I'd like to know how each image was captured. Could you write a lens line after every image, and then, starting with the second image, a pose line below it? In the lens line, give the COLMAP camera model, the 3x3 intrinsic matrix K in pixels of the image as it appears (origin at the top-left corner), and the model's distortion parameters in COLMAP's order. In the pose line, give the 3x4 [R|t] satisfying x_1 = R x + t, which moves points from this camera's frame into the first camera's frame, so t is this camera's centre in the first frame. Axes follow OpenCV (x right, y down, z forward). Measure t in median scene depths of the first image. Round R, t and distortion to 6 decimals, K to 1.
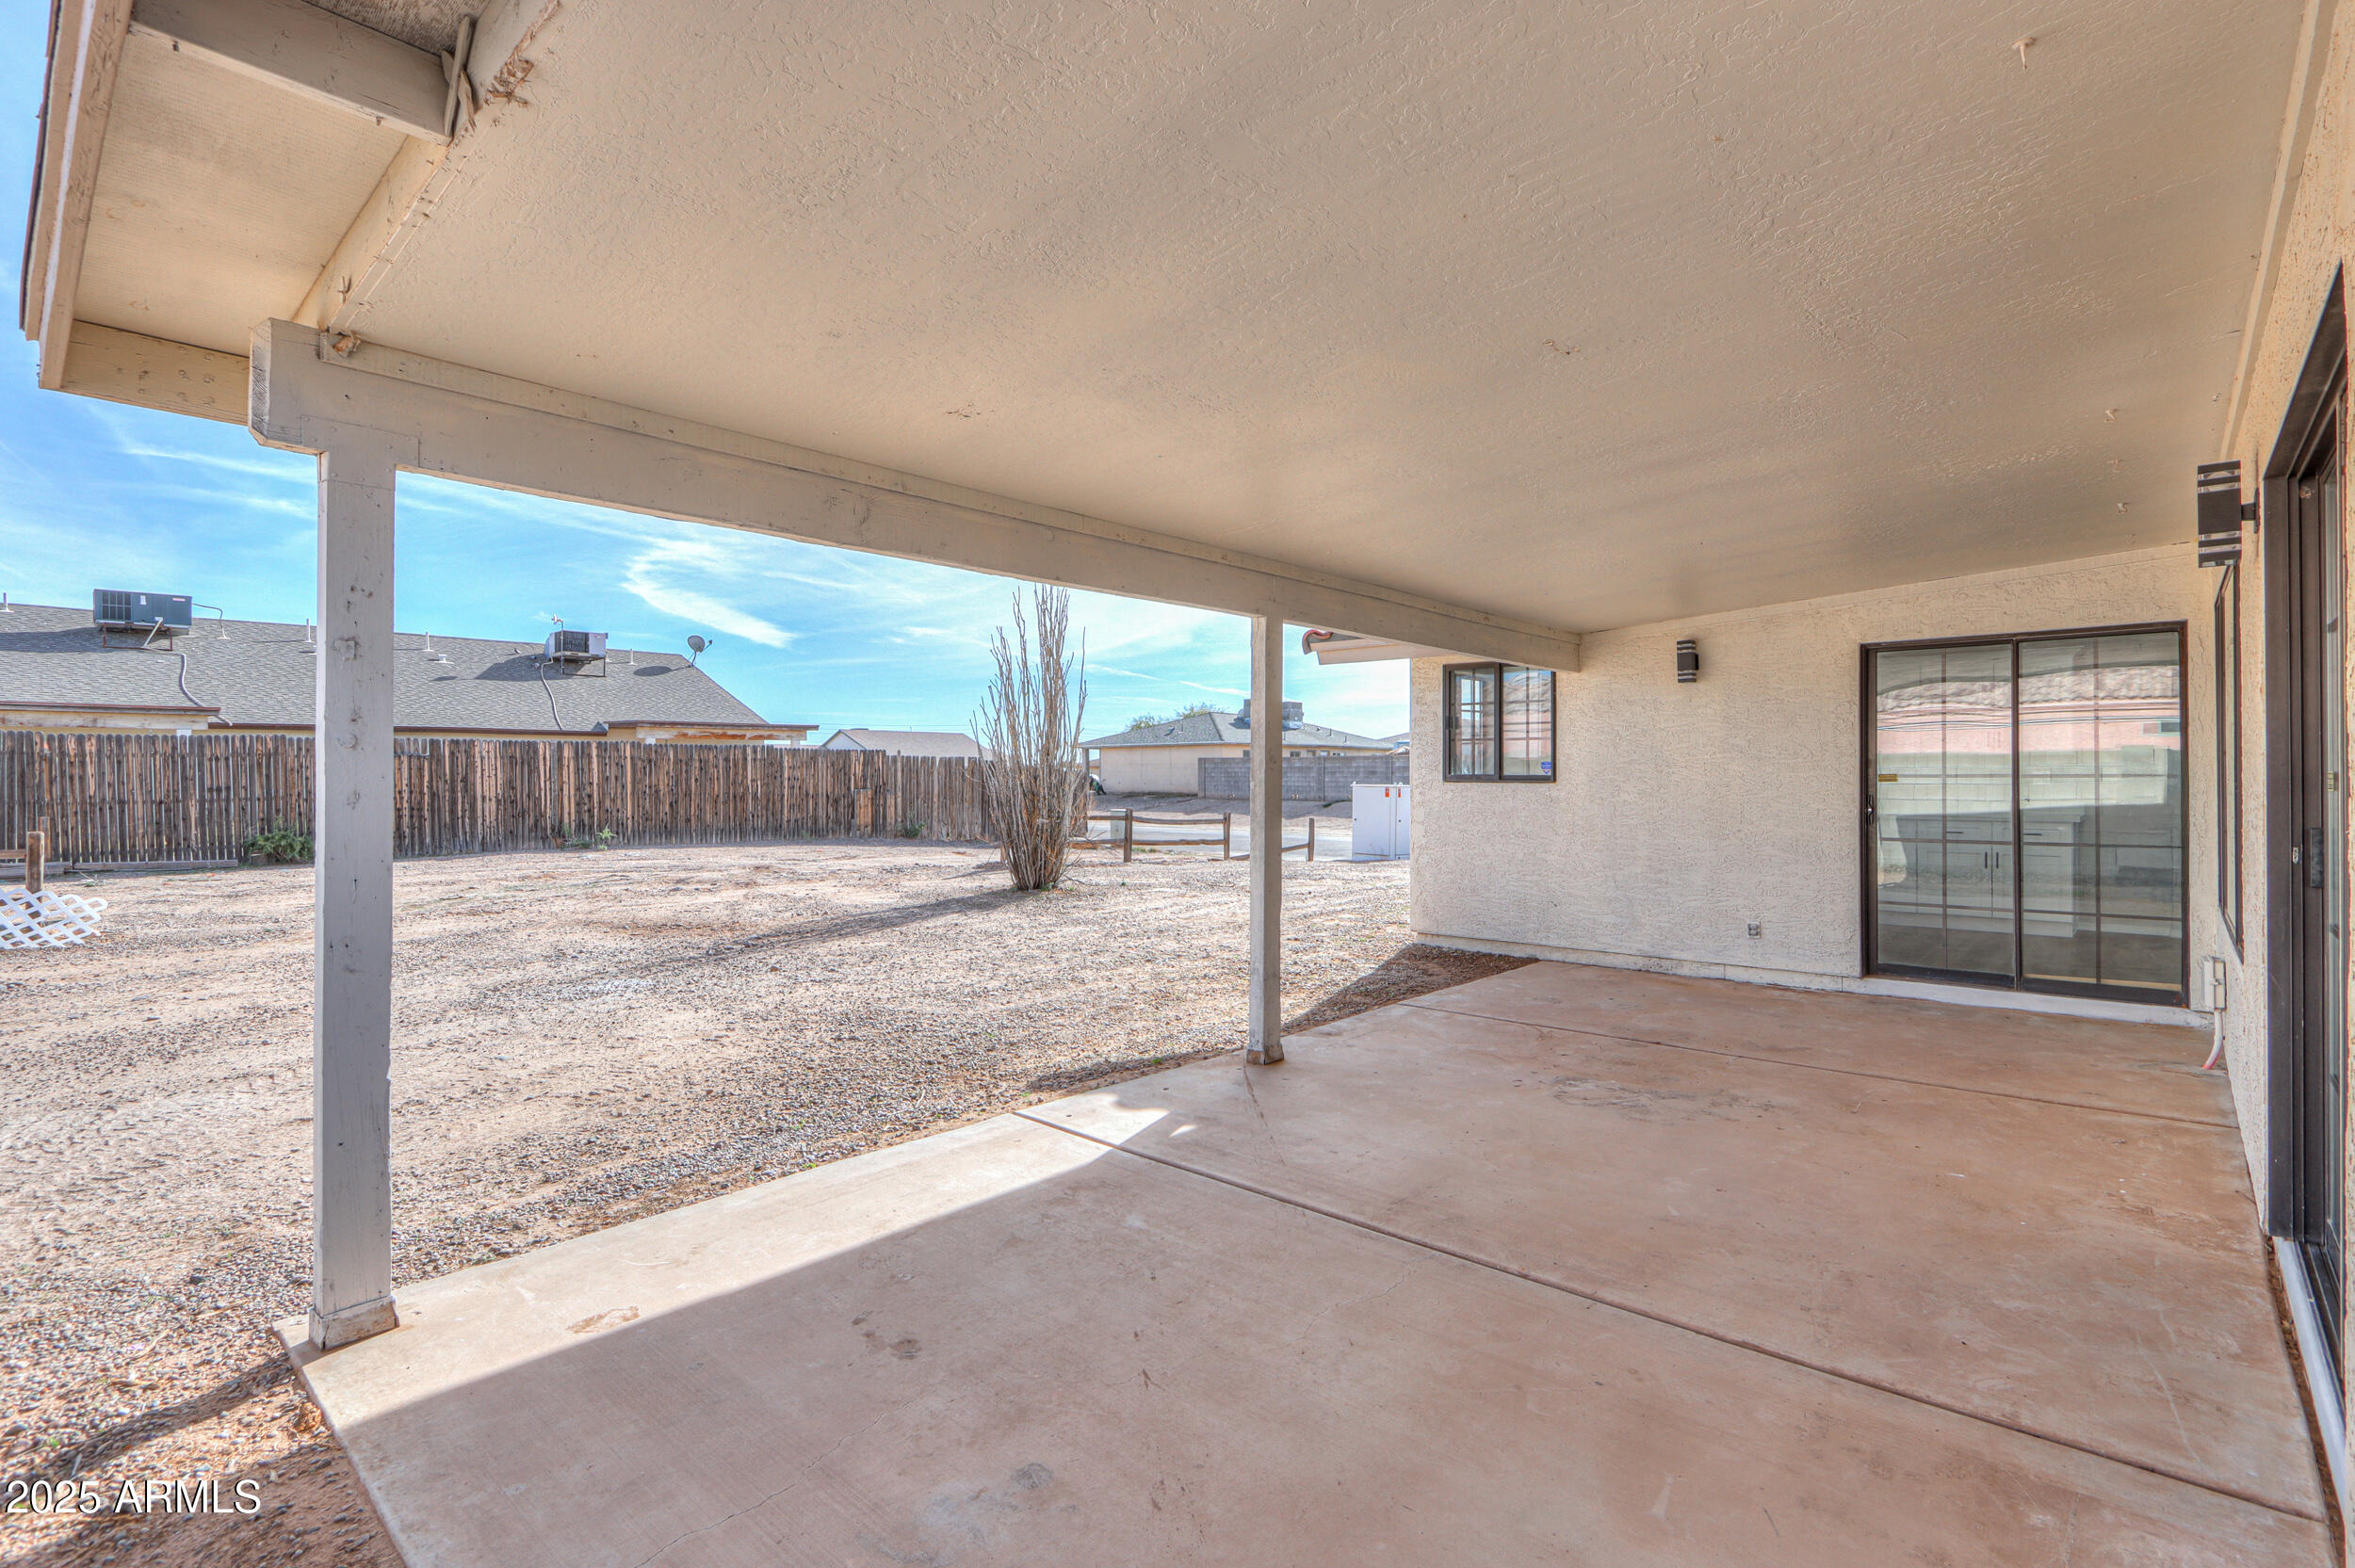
lens RADIAL K [[1099.7, 0, 1170.0], [0, 1099.7, 780.6], [0, 0, 1]] dist [-0.013693, 0.000654]
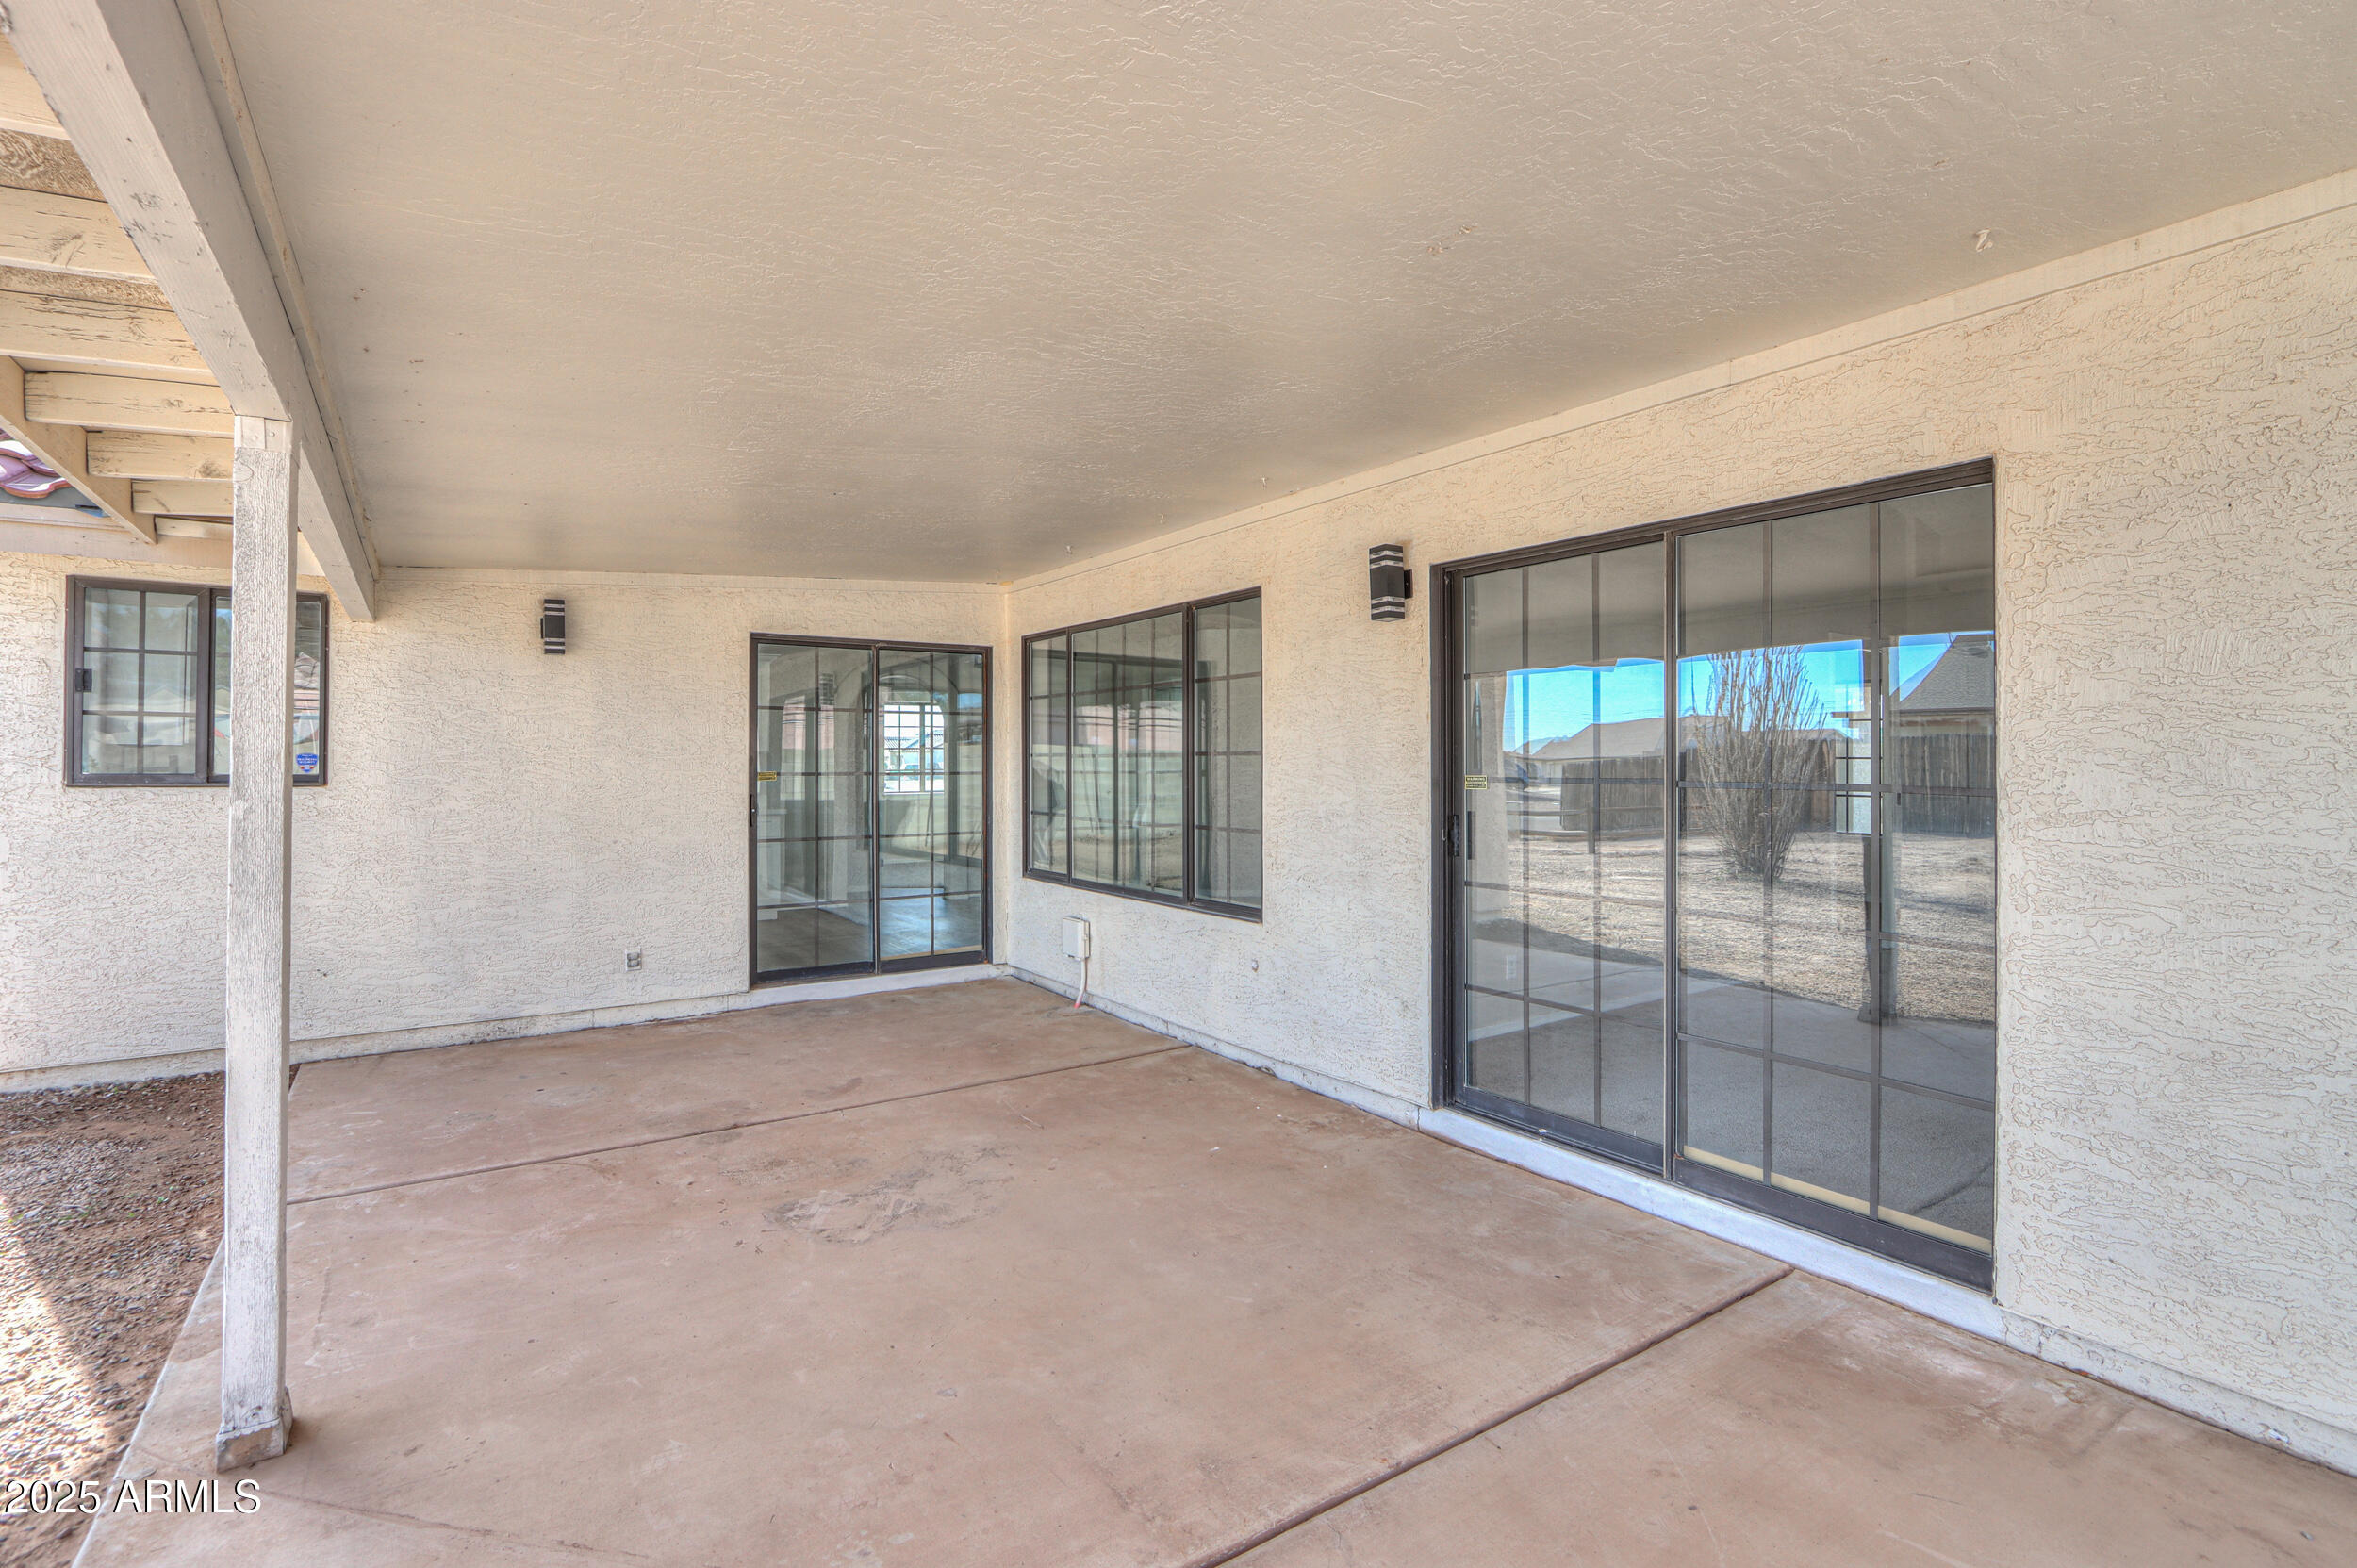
lens RADIAL K [[1100.8, 0, 1182.7], [0, 1100.8, 766.6], [0, 0, 1]] dist [-0.013693, 0.000654]
pose [[0.241933, 0.000750, 0.970293, -0.260503], [0.004177, 0.999990, -0.001815, -0.010912], [-0.970284, 0.004492, 0.241928, 0.588484]]
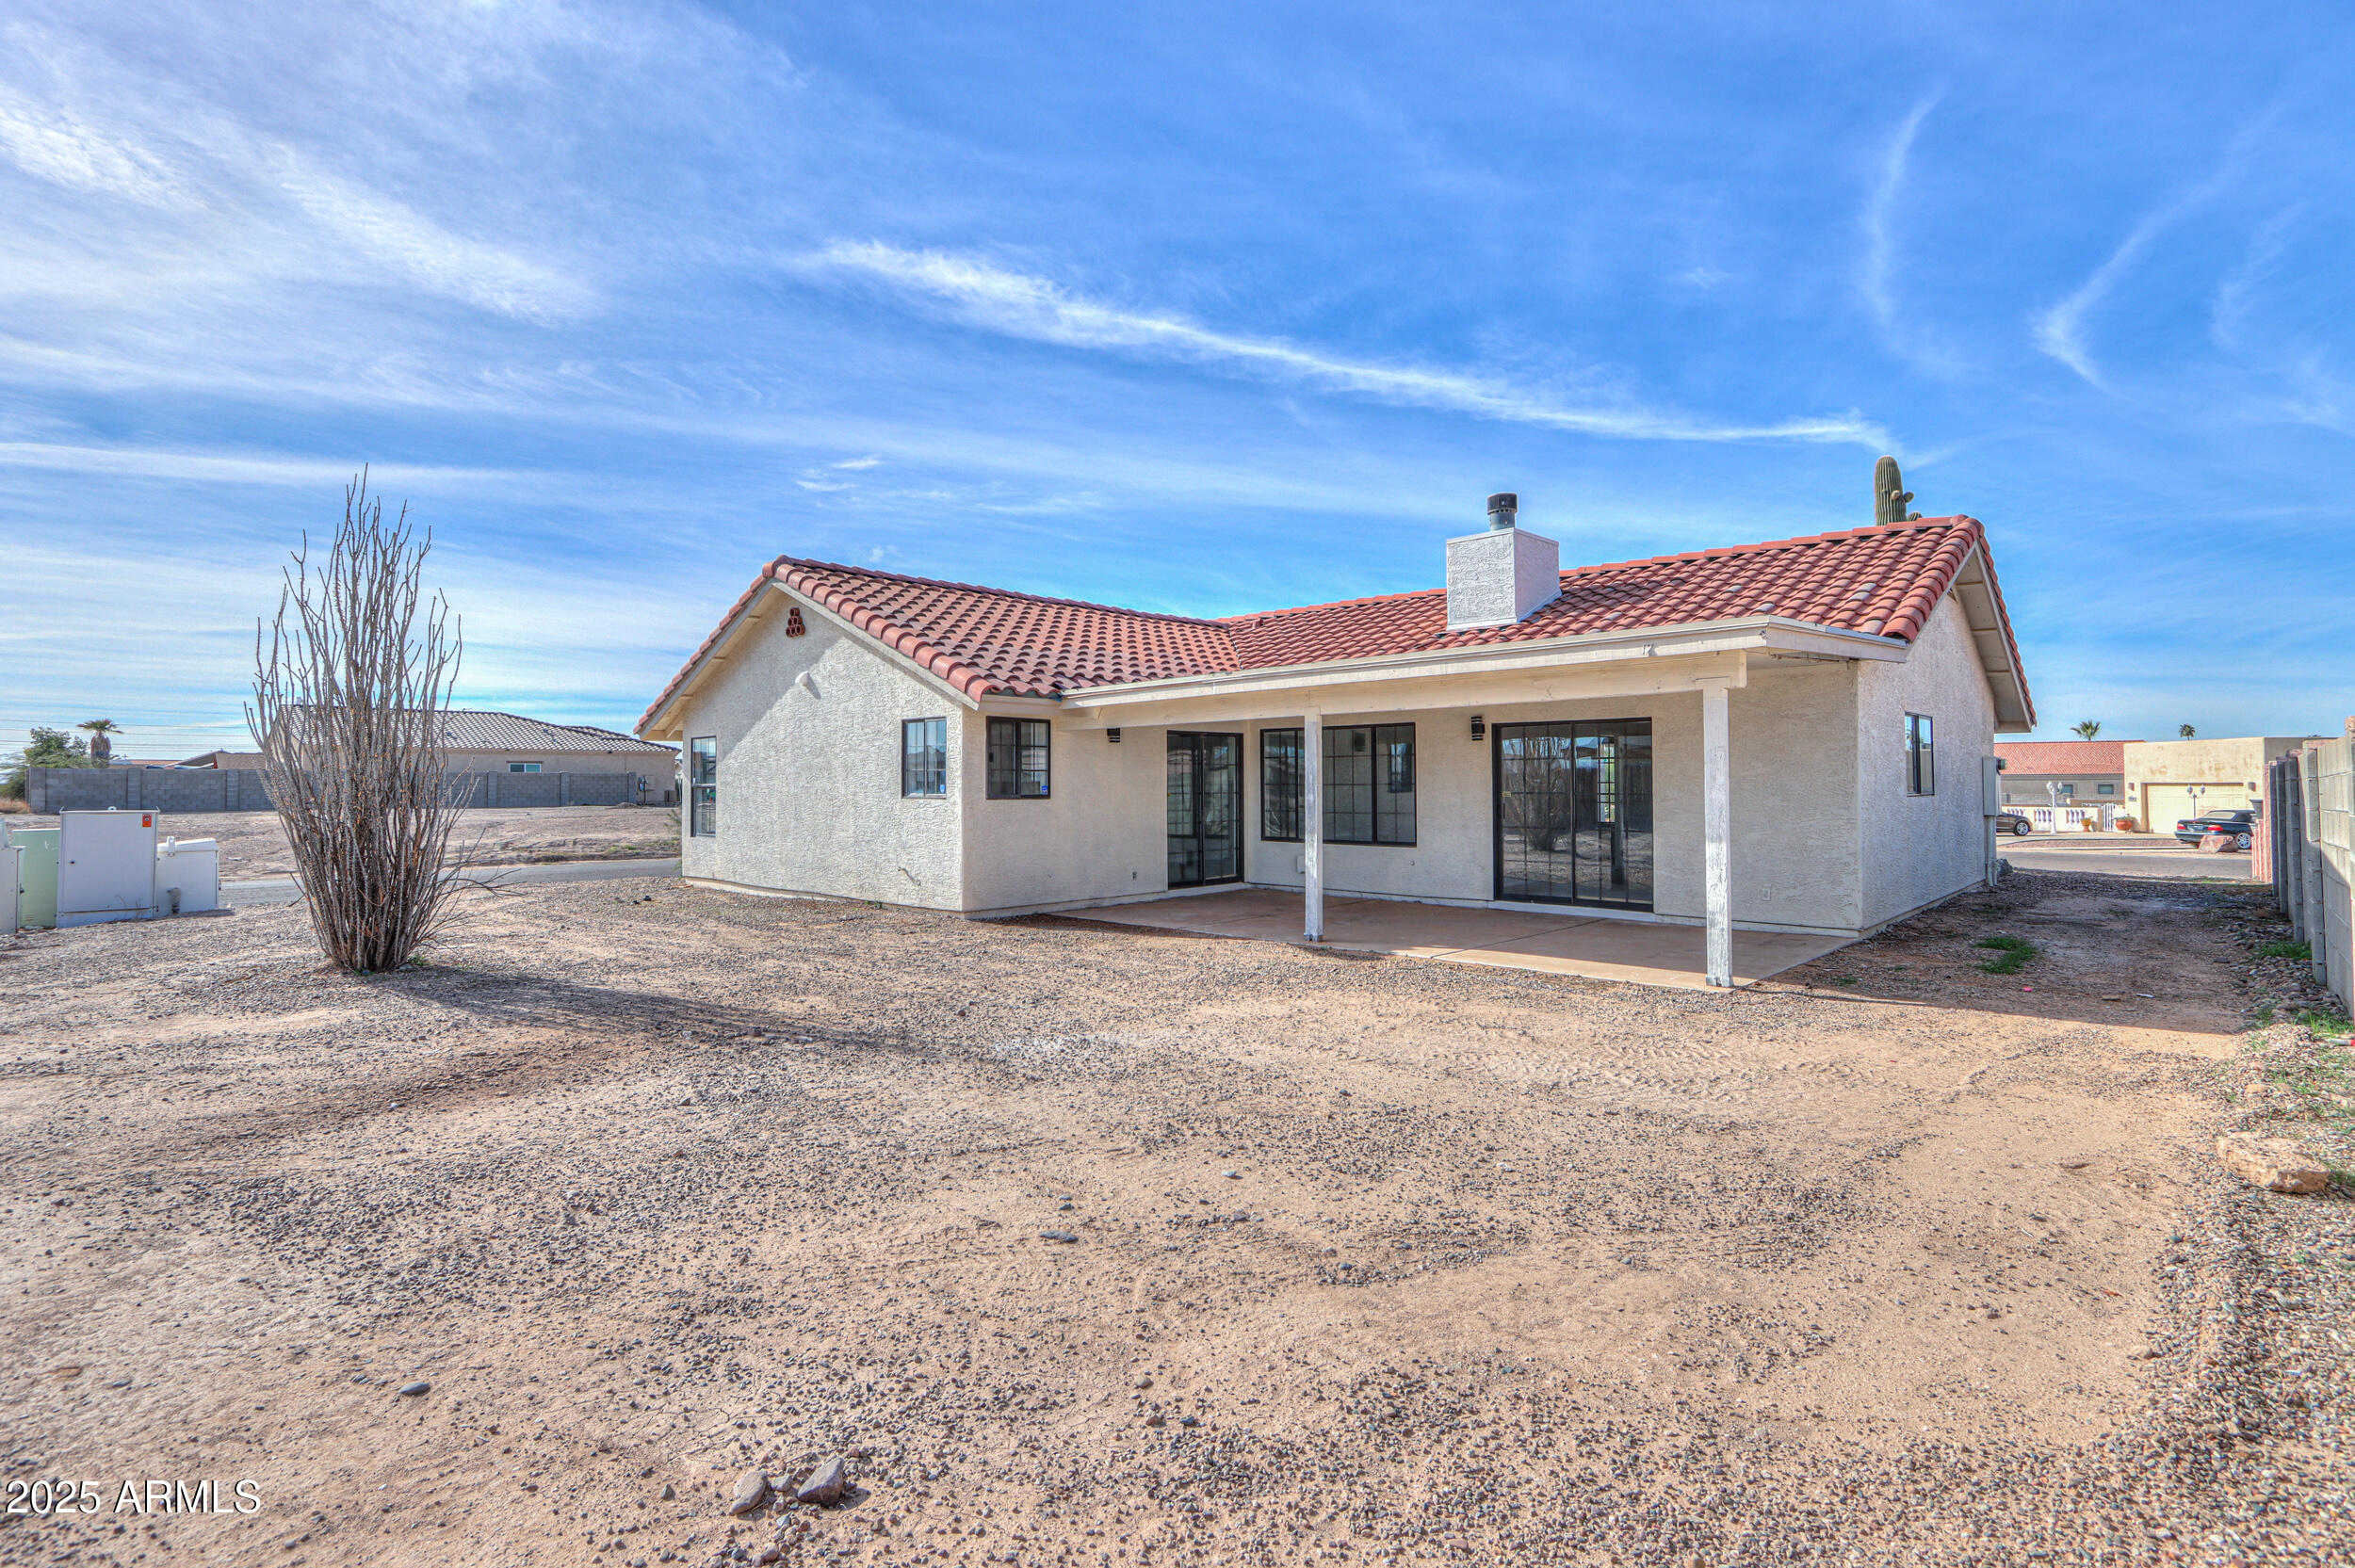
lens RADIAL K [[1099.7, 0, 1176.0], [0, 1099.7, 776.4], [0, 0, 1]] dist [-0.013693, 0.000654]
pose [[0.047317, 0.012099, 0.998807, -2.055845], [0.005663, 0.999907, -0.012381, -0.014317], [-0.998864, 0.006242, 0.047244, 1.243986]]
